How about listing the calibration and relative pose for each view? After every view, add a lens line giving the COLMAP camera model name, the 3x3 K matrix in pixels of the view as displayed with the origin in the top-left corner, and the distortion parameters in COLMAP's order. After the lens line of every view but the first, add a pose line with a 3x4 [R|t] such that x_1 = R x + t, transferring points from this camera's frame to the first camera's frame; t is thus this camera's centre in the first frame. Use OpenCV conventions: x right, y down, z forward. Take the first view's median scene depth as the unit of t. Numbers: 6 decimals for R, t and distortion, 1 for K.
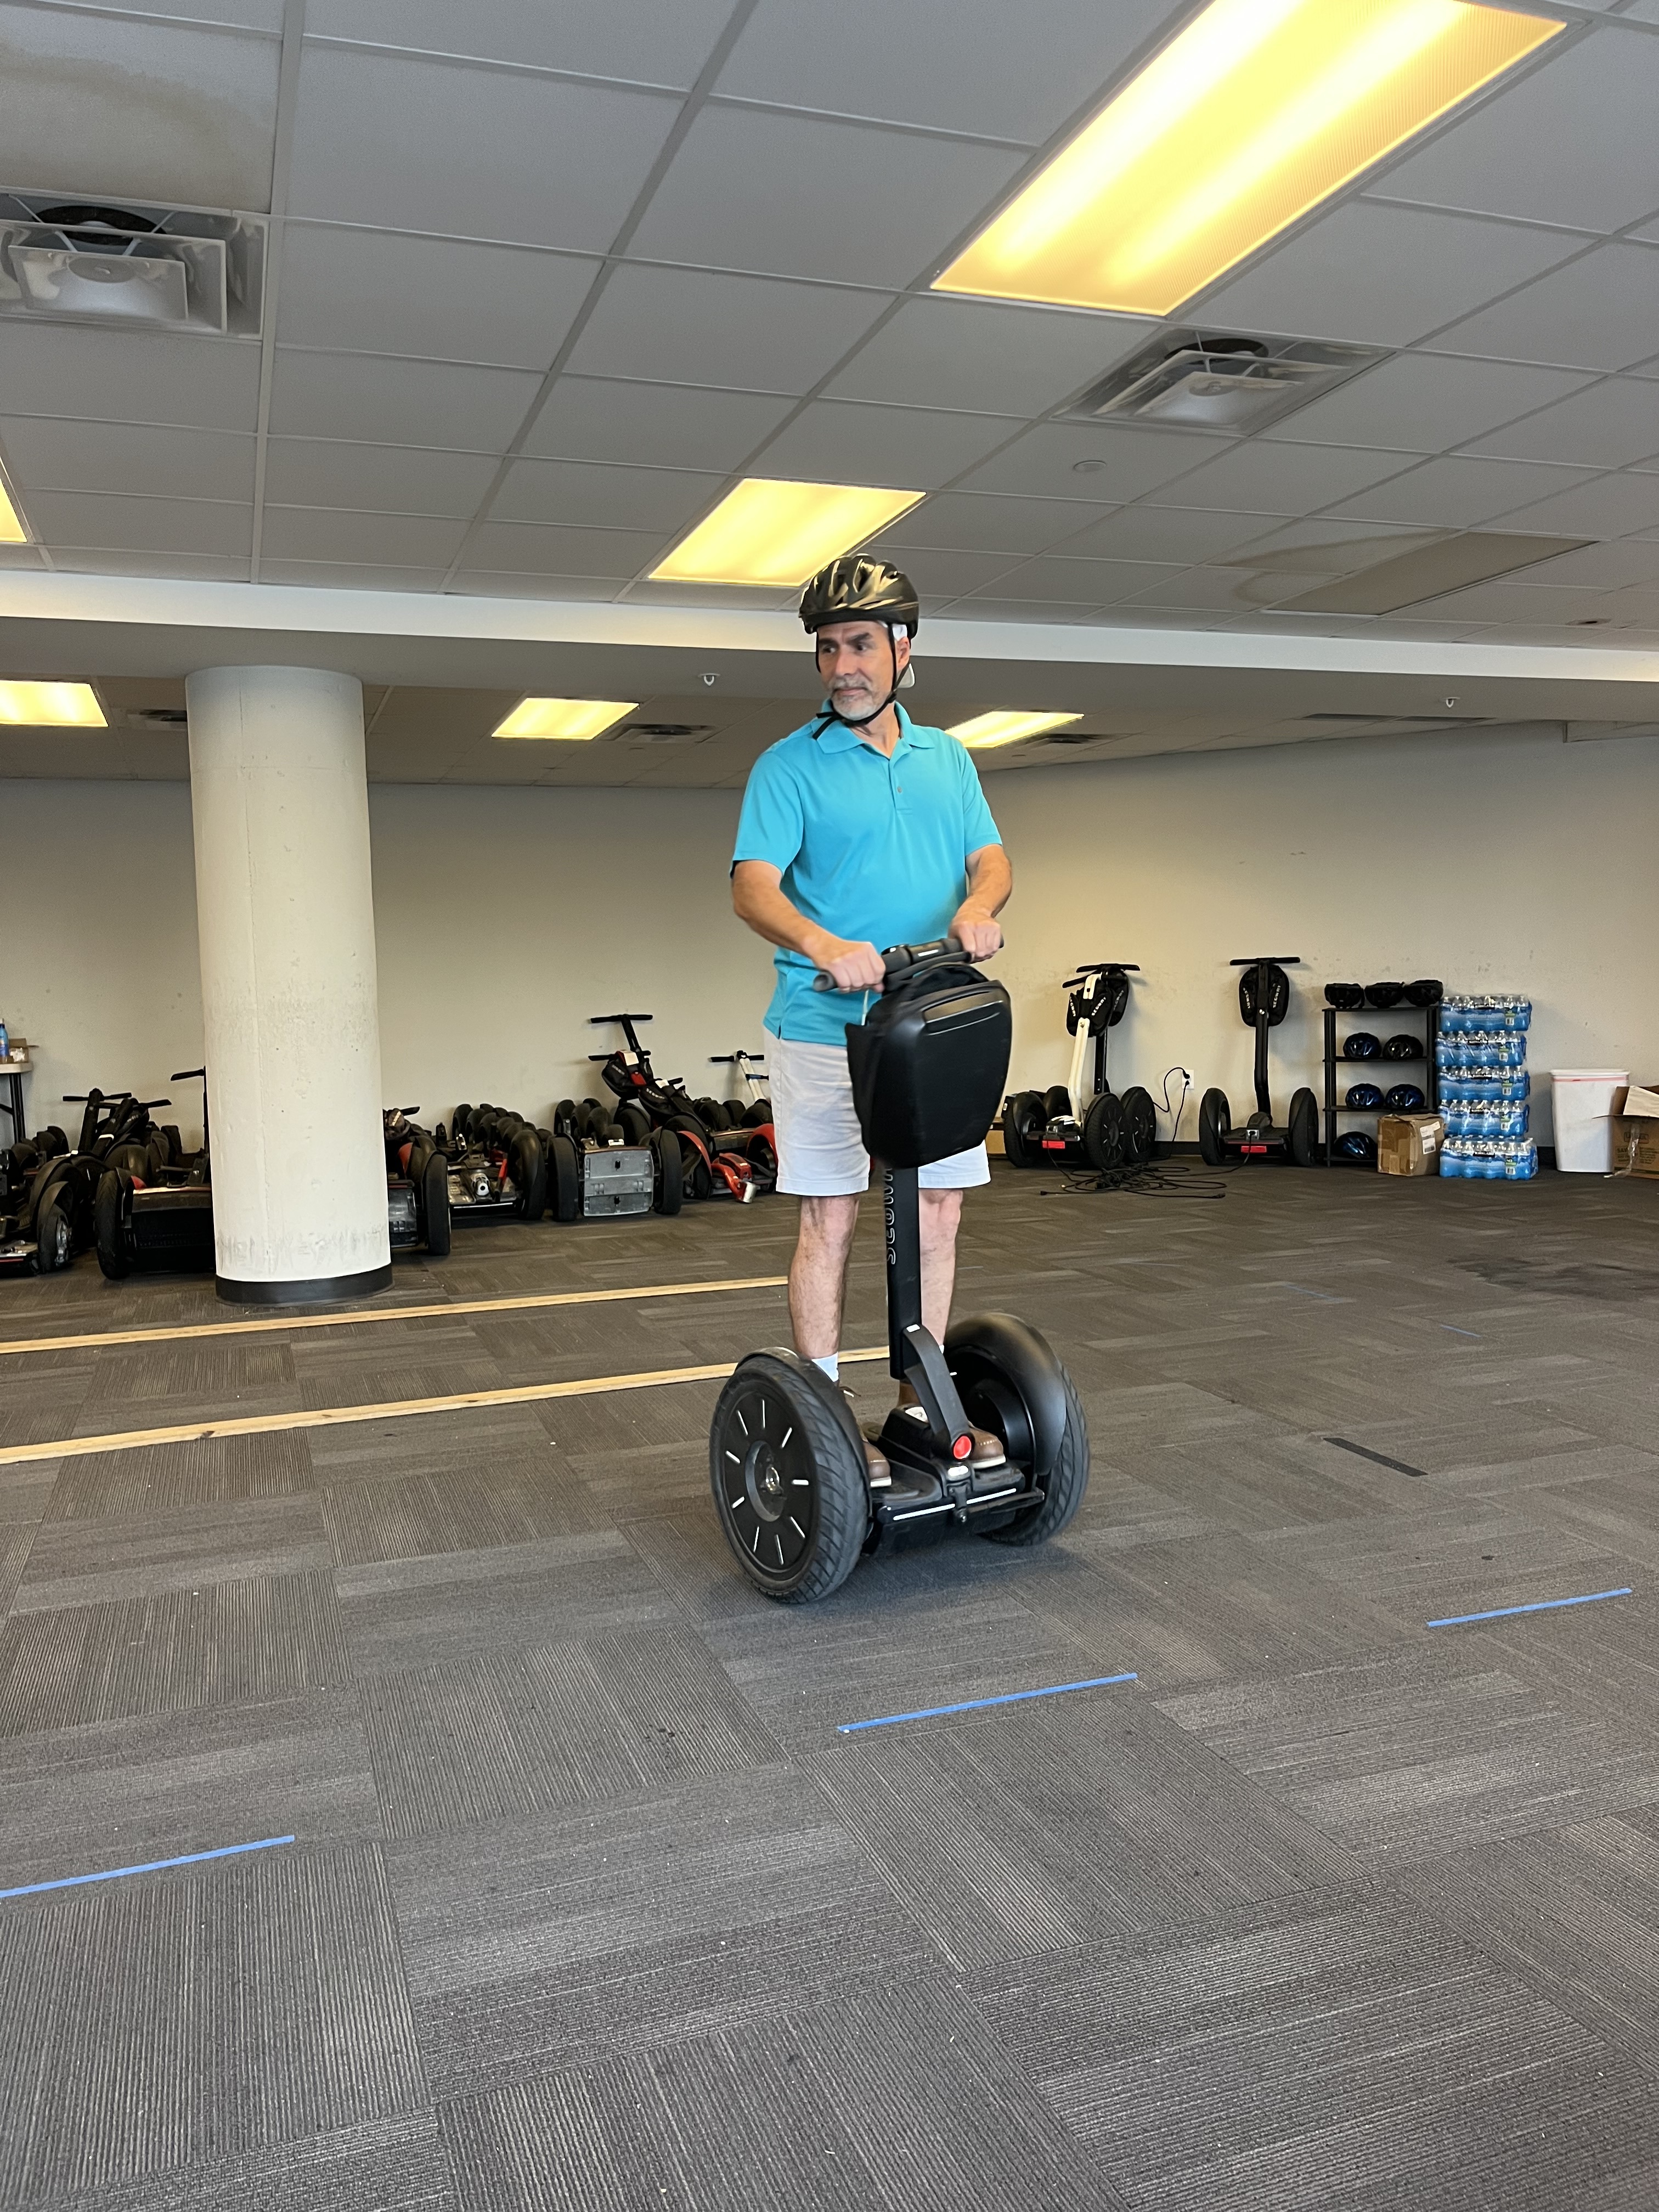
lens RADIAL K [[1686.7, 0, 829.3], [0, 1686.7, 1105.9], [0, 0, 1]] dist [0.016329, 0.000547]
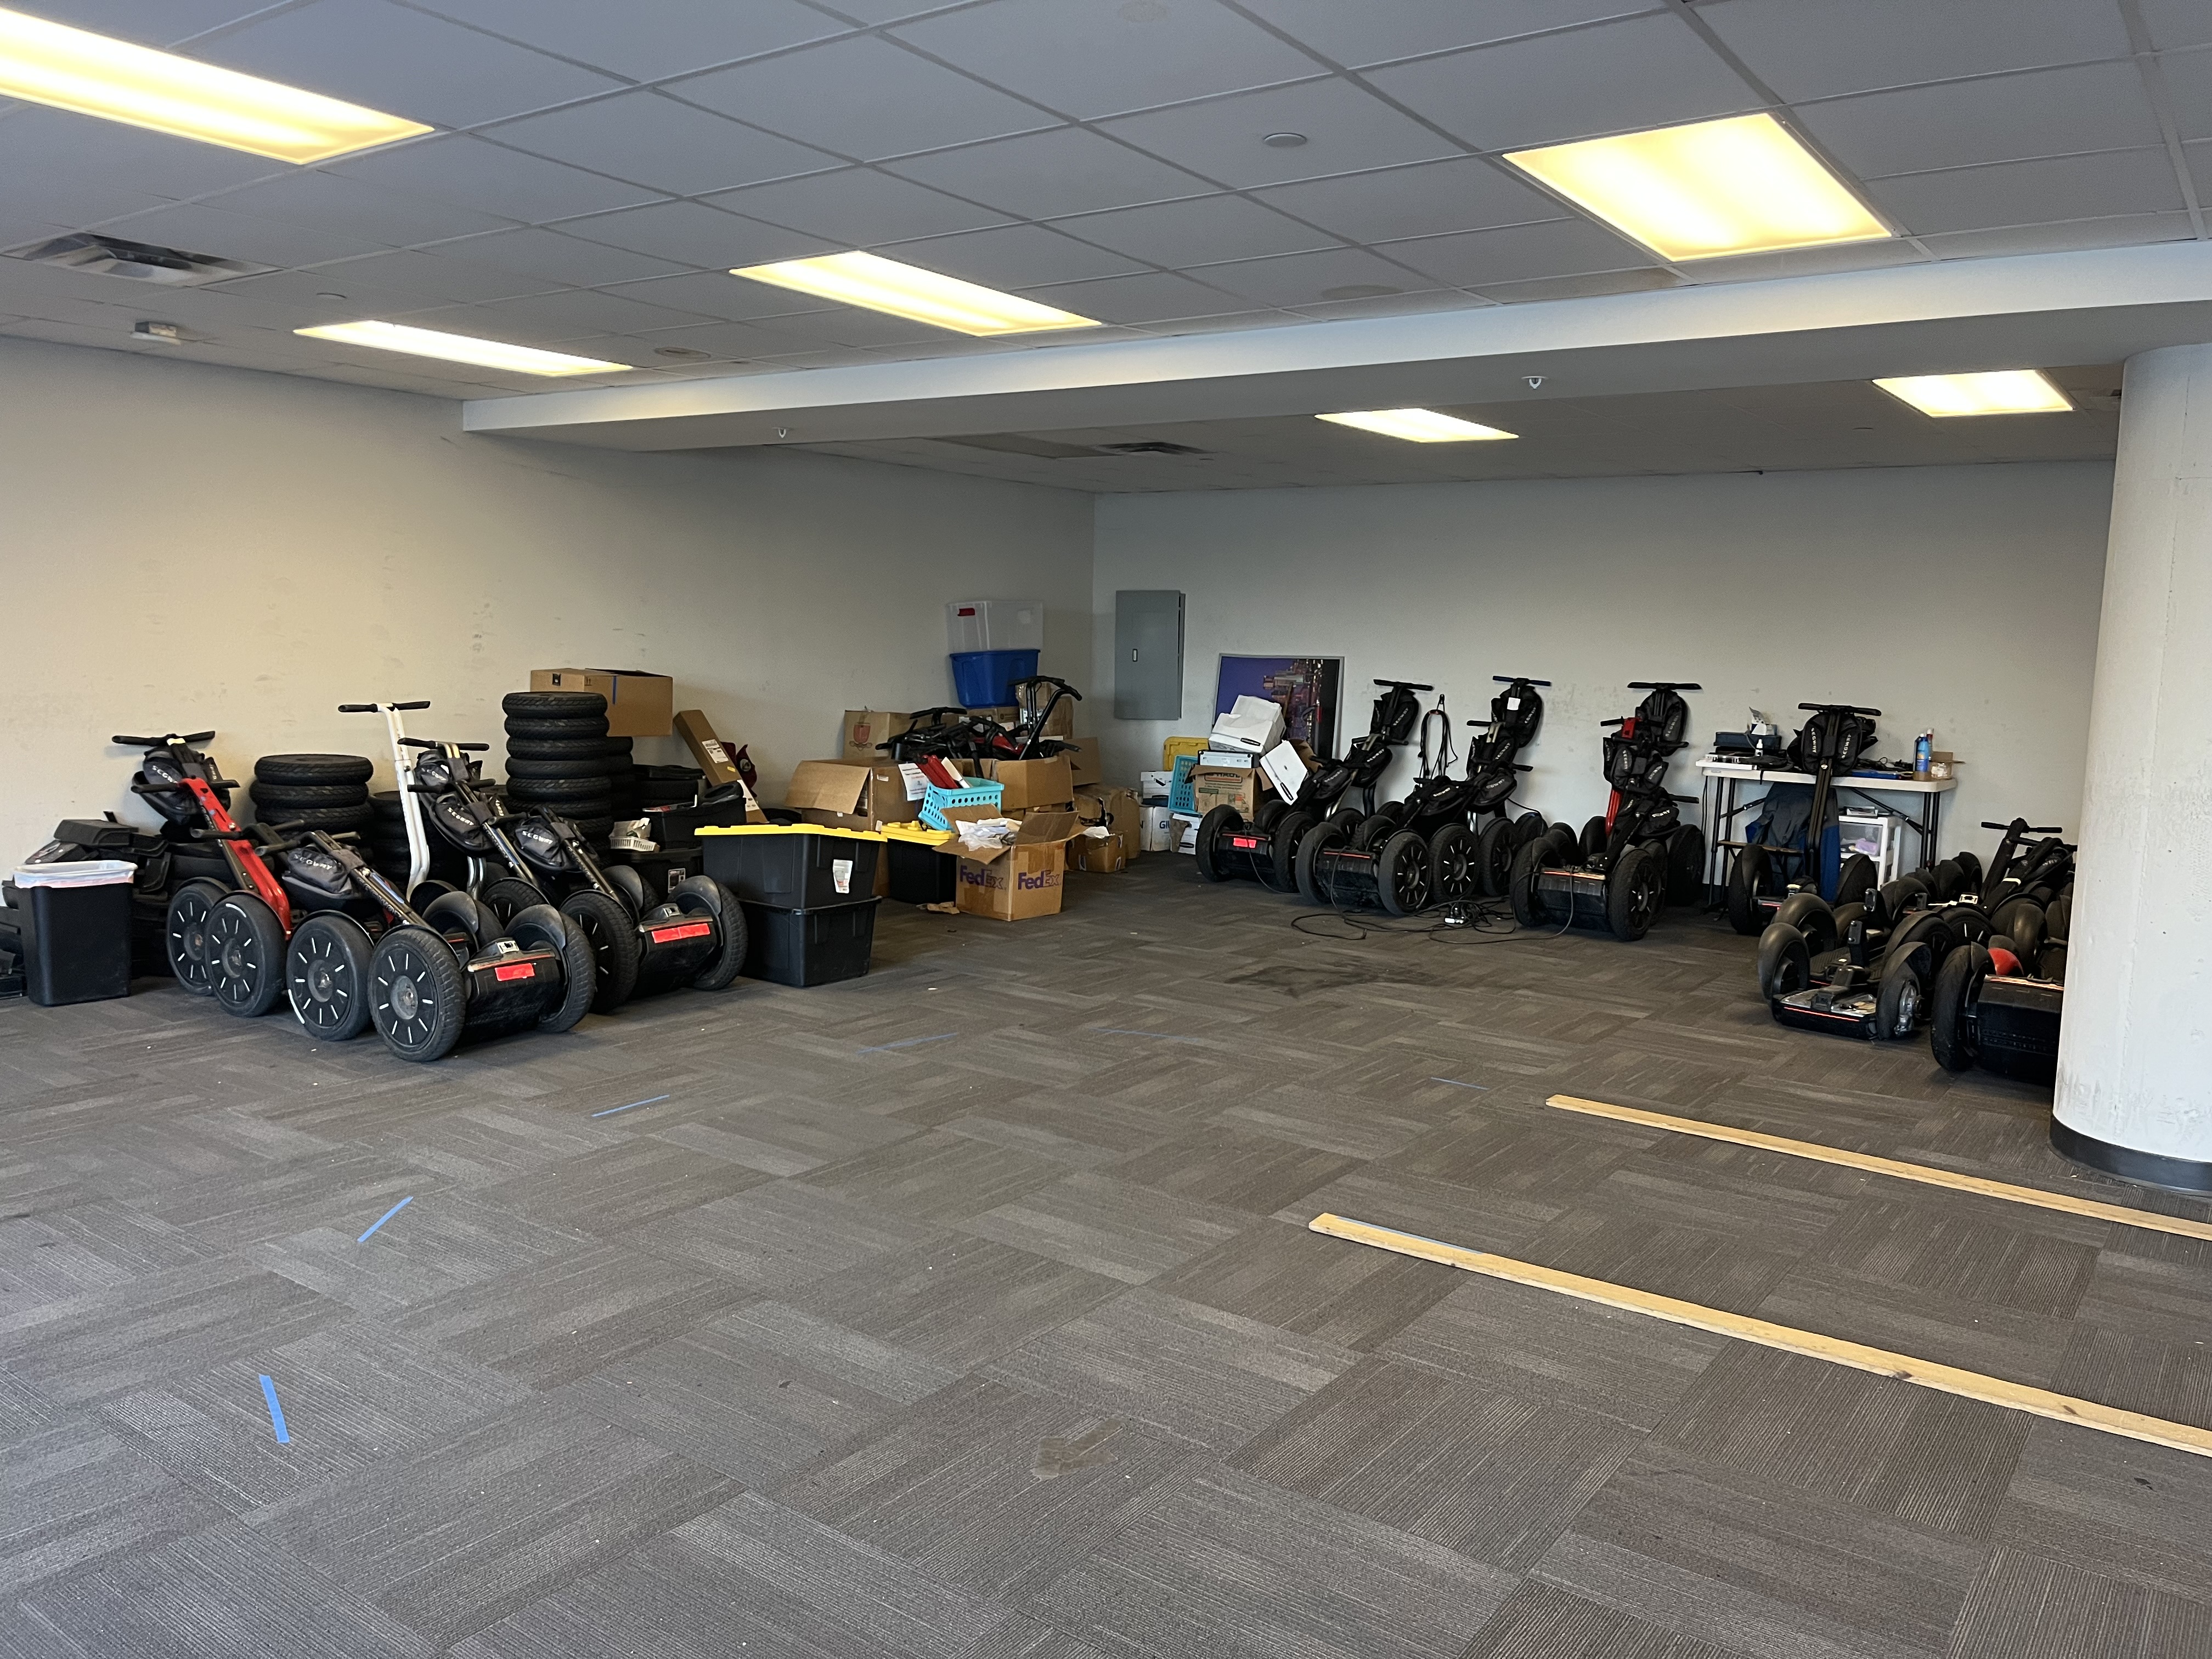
lens RADIAL K [[1686.7, 0, 1107.0], [0, 1686.7, 829.6], [0, 0, 1]] dist [0.016329, 0.000547]
pose [[0.568793, 0.140766, -0.810345, 0.014791], [-0.103180, 0.989674, 0.099494, -0.058357], [0.815983, 0.027020, 0.577444, 0.142624]]
